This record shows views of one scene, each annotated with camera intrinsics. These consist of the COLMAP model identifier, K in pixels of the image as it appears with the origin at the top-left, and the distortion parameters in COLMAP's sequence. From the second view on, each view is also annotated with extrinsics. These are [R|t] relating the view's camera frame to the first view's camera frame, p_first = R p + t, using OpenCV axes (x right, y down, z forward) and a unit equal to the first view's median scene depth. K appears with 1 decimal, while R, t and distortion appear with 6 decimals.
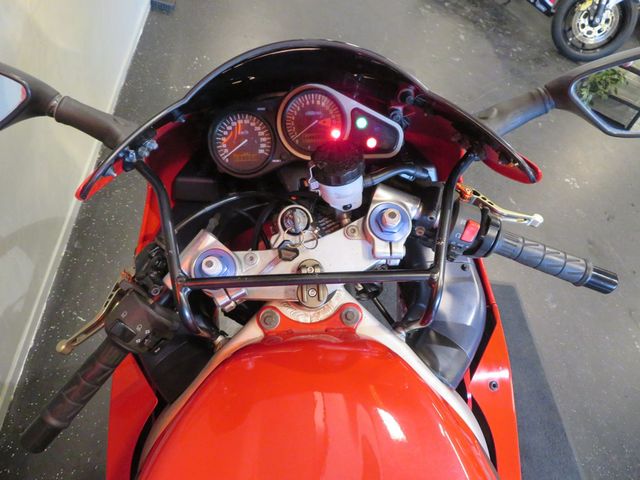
lens RADIAL K [[454.6, 0, 320.0], [0, 454.6, 240.0], [0, 0, 1]] dist [-0.004803, -0.000611]
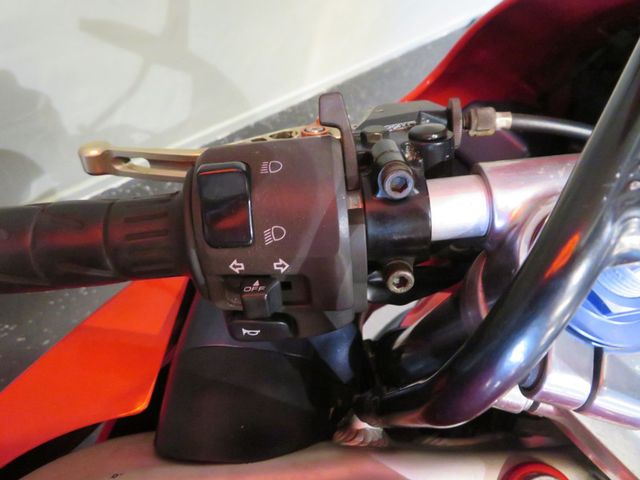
lens RADIAL K [[454.6, 0, 320.0], [0, 454.6, 240.0], [0, 0, 1]] dist [-0.004803, -0.000611]
pose [[0.695567, 0.676514, -0.241900, -0.300370], [-0.703310, 0.709925, -0.036896, 0.181163], [0.146770, 0.195794, 0.969600, 0.712013]]
